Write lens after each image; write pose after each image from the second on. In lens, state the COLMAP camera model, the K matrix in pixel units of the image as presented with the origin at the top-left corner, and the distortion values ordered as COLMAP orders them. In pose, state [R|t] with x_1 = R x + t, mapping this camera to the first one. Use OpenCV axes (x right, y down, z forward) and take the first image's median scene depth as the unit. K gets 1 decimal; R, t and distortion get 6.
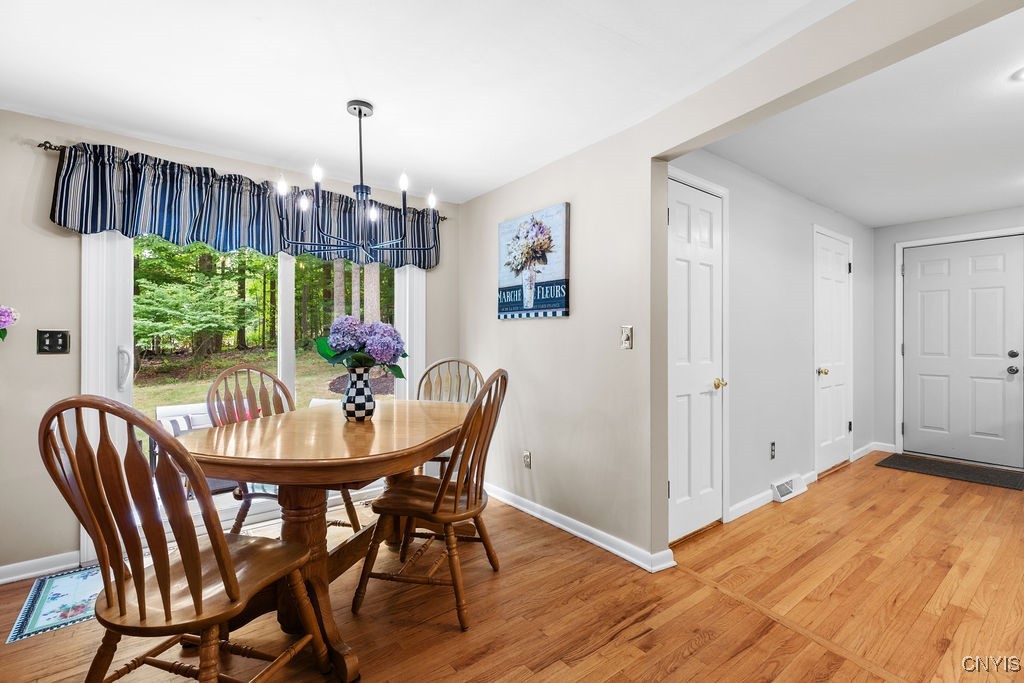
lens RADIAL K [[461.4, 0, 512.1], [0, 461.4, 336.4], [0, 0, 1]] dist [0.001823, -0.000013]
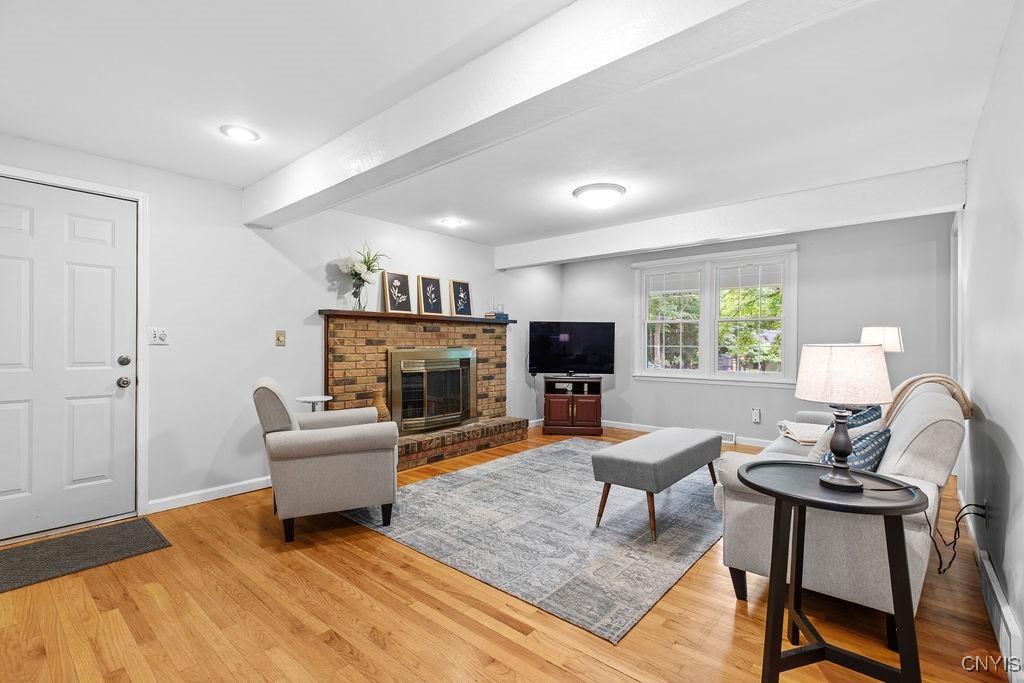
lens RADIAL K [[461.4, 0, 513.6], [0, 461.4, 345.4], [0, 0, 1]] dist [0.001823, -0.000013]
pose [[-0.196685, -0.007779, 0.980436, 0.361001], [-0.004772, 0.999964, 0.006976, 0.008747], [-0.980455, -0.003306, -0.196715, 0.803040]]
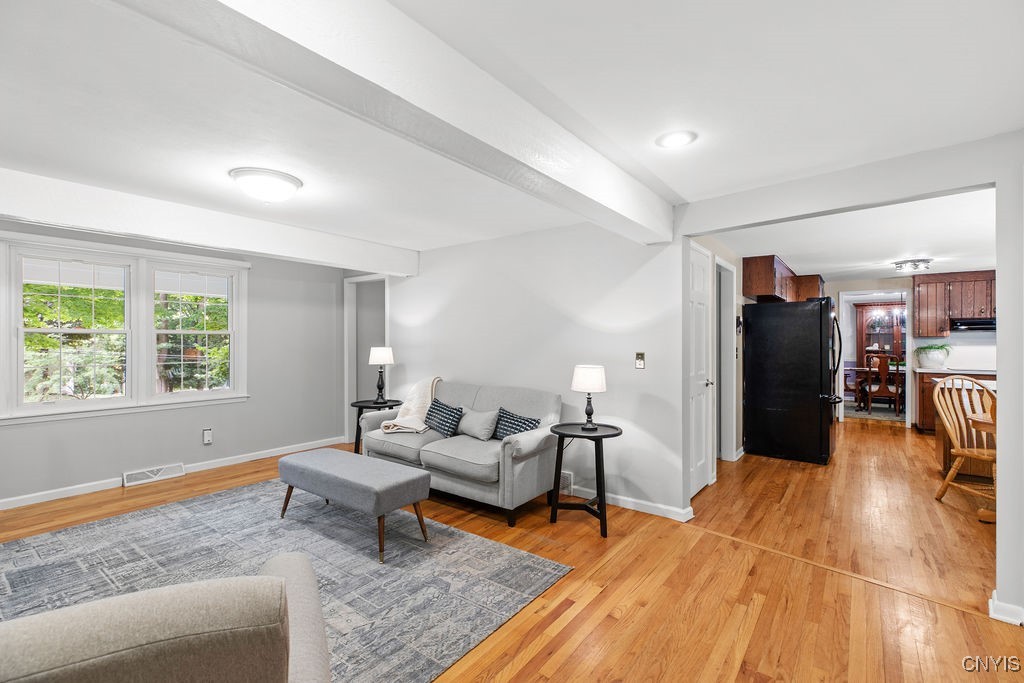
lens RADIAL K [[461.4, 0, 512.4], [0, 461.4, 339.3], [0, 0, 1]] dist [0.001823, -0.000013]
pose [[-0.965791, -0.001432, -0.259316, 1.338582], [0.000967, 0.999958, -0.009122, -0.048728], [0.259318, -0.009061, -0.965749, 1.452491]]
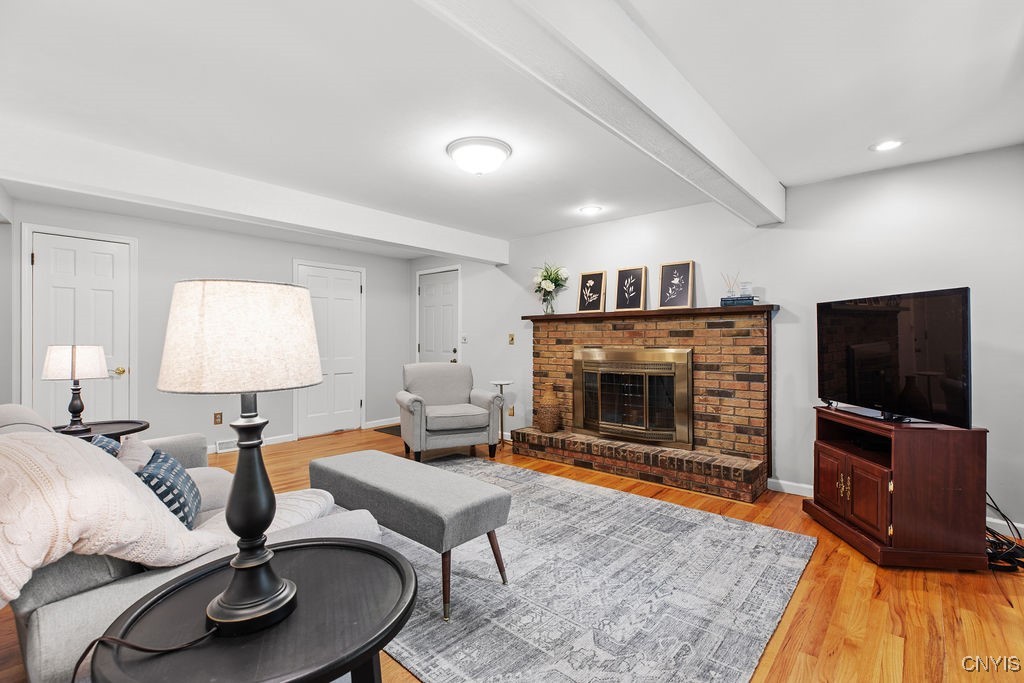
lens RADIAL K [[461.4, 0, 512.3], [0, 461.4, 340.1], [0, 0, 1]] dist [0.001823, -0.000013]
pose [[0.982536, -0.001372, 0.186065, 1.481360], [0.000810, 0.999995, 0.003096, 0.000471], [-0.186068, -0.002891, 0.982533, -0.715369]]
